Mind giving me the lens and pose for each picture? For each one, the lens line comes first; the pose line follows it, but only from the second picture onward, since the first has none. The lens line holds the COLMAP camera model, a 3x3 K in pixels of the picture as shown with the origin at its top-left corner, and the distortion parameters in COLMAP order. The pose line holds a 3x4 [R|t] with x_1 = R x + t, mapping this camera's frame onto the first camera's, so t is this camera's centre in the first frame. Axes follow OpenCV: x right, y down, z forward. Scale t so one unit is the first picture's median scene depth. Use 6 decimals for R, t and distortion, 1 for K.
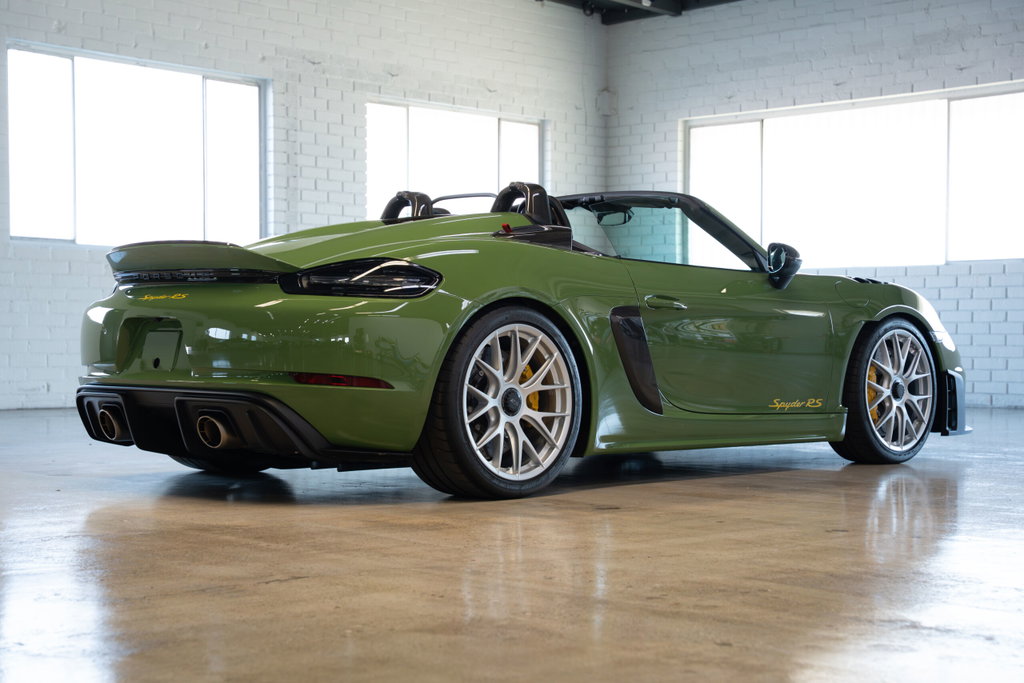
lens RADIAL K [[1742.6, 0, 528.0], [0, 1742.6, 338.9], [0, 0, 1]] dist [0.250974, 0.002304]
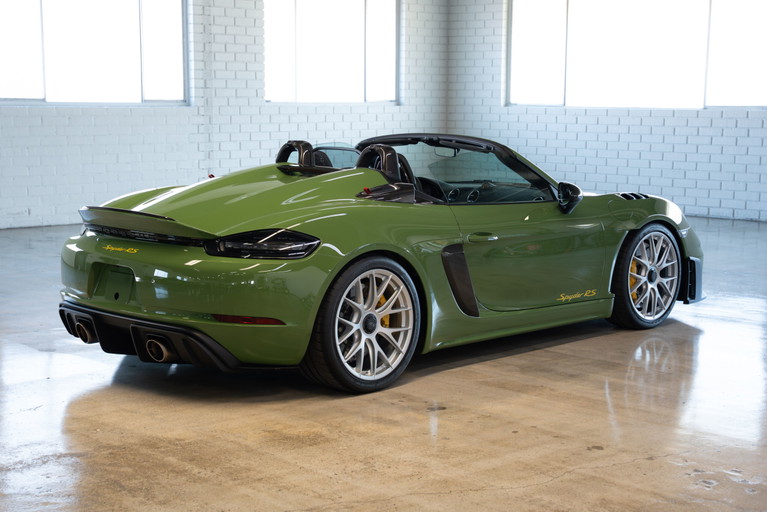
lens RADIAL K [[1338.0, 0, 383.5], [0, 1338.0, 256.0], [0, 0, 1]] dist [0.237347, 0.066378]
pose [[0.999979, 0.005142, -0.003966, 0.004519], [-0.004648, 0.993251, 0.115895, -0.116025], [0.004536, -0.115874, 0.993254, -0.050156]]
